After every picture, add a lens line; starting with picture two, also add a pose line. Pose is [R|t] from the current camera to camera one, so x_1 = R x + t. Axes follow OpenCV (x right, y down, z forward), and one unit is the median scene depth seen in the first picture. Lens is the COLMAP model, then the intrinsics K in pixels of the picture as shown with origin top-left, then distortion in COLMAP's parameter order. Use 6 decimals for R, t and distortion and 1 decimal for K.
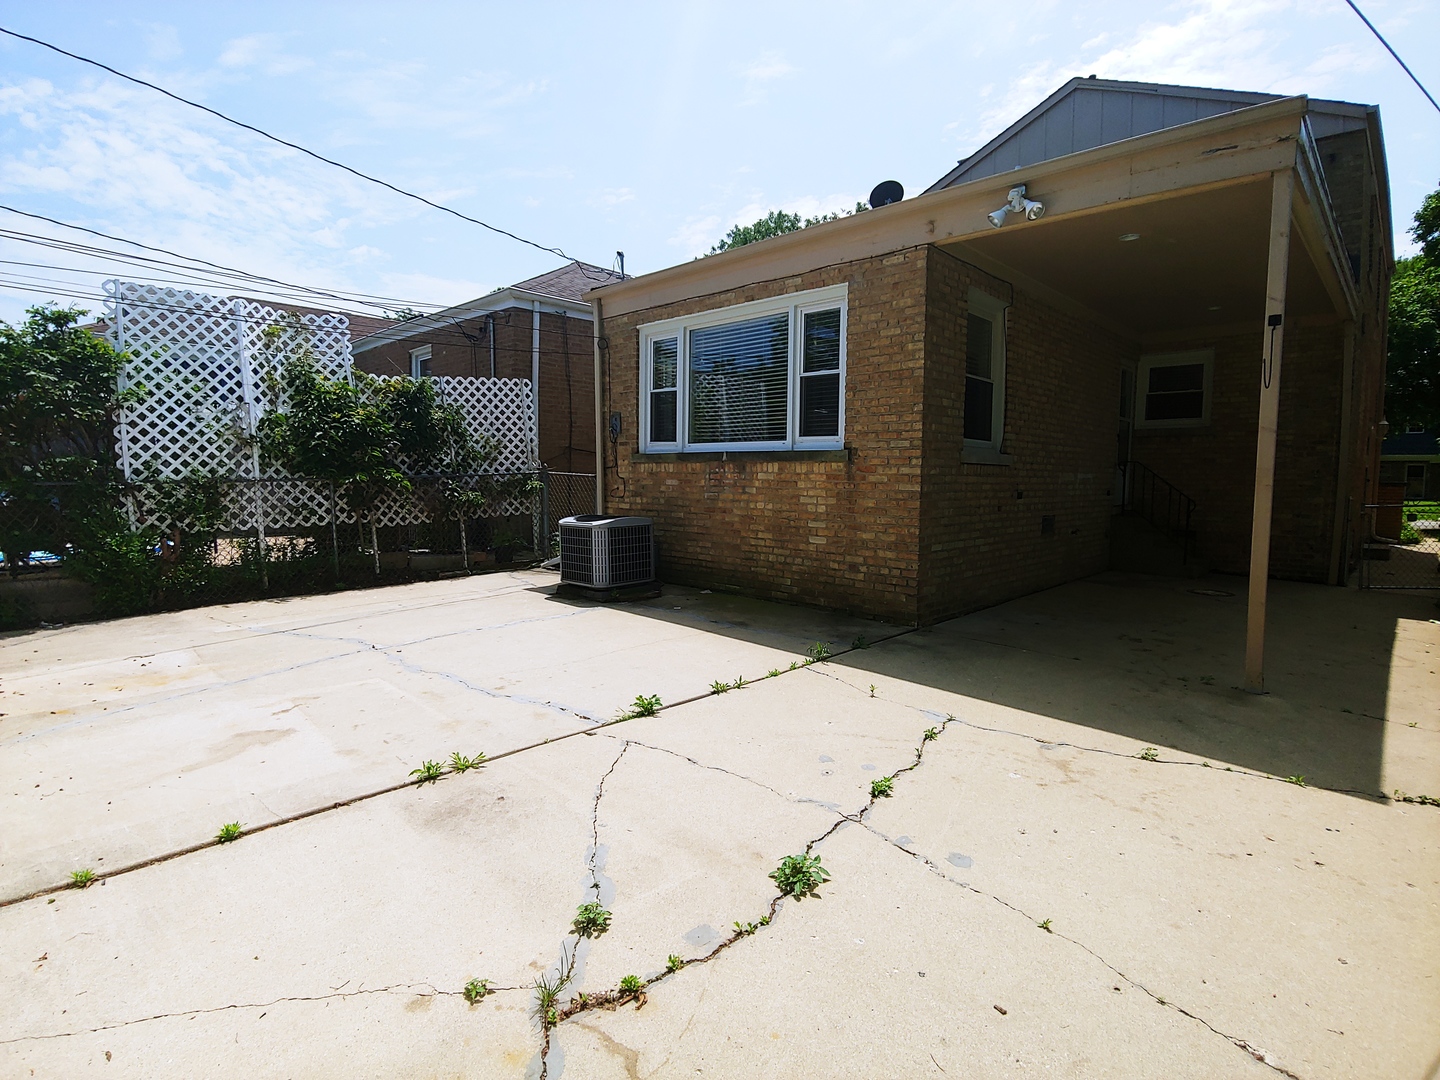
lens RADIAL K [[736.2, 0, 719.0], [0, 736.2, 537.7], [0, 0, 1]] dist [-0.013490, -0.000511]
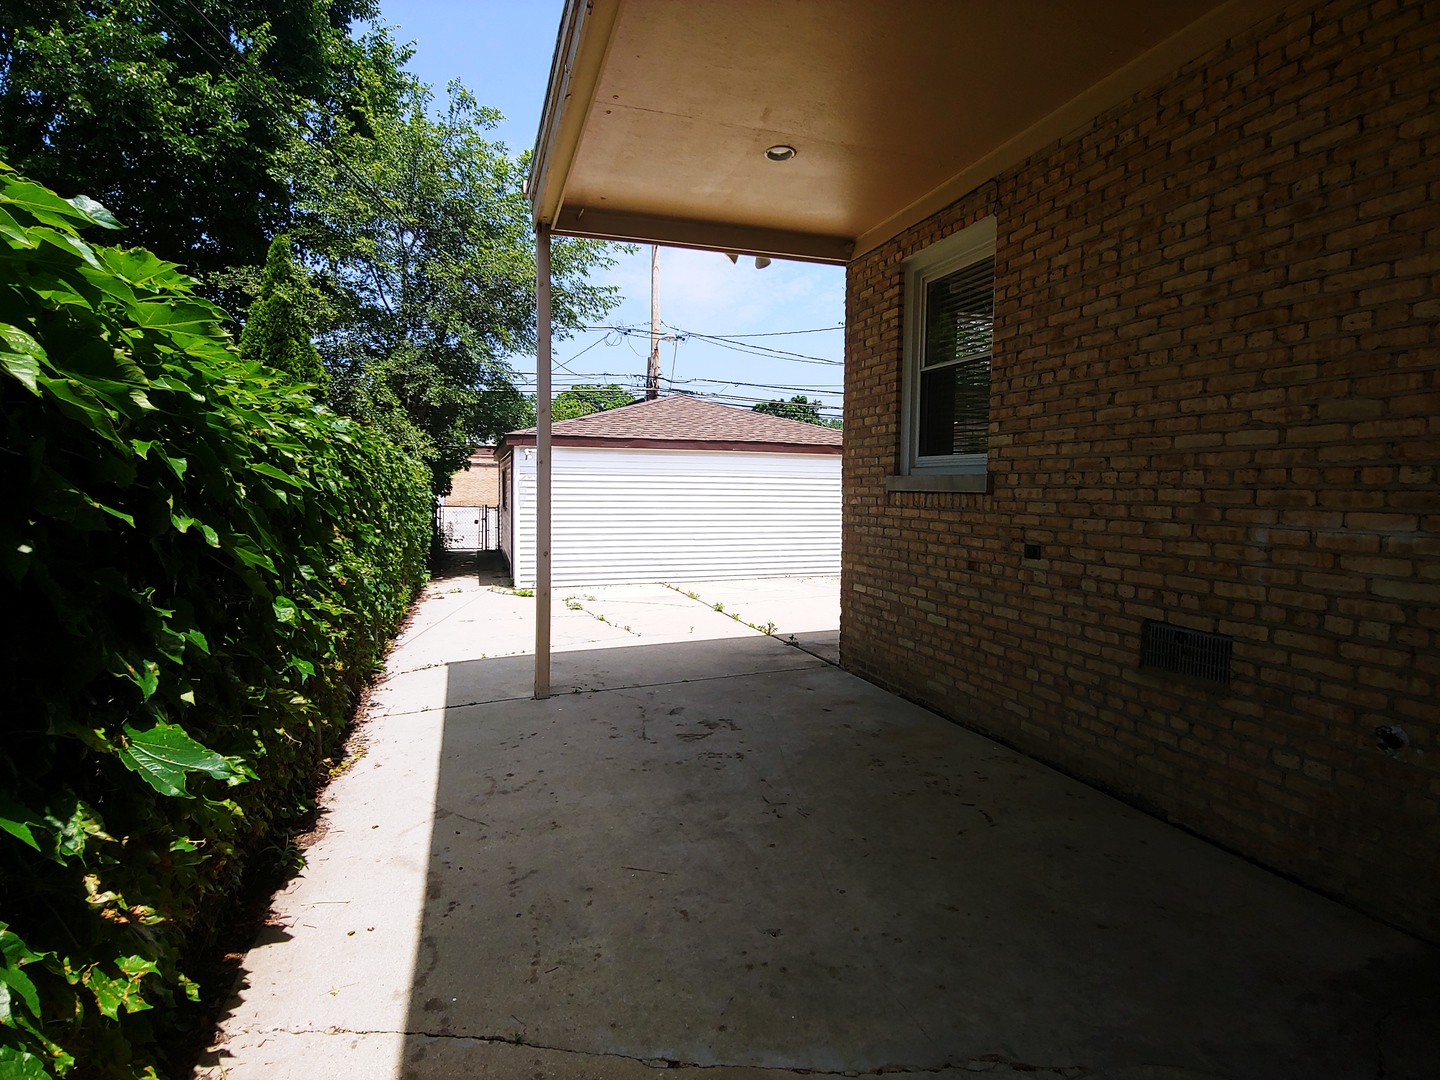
lens RADIAL K [[736.2, 0, 720.1], [0, 736.2, 539.0], [0, 0, 1]] dist [-0.013490, -0.000511]
pose [[-0.462816, 0.049905, -0.885049, 1.078428], [-0.084180, 0.991428, 0.099923, -0.111268], [0.882448, 0.120750, -0.454647, 1.171445]]
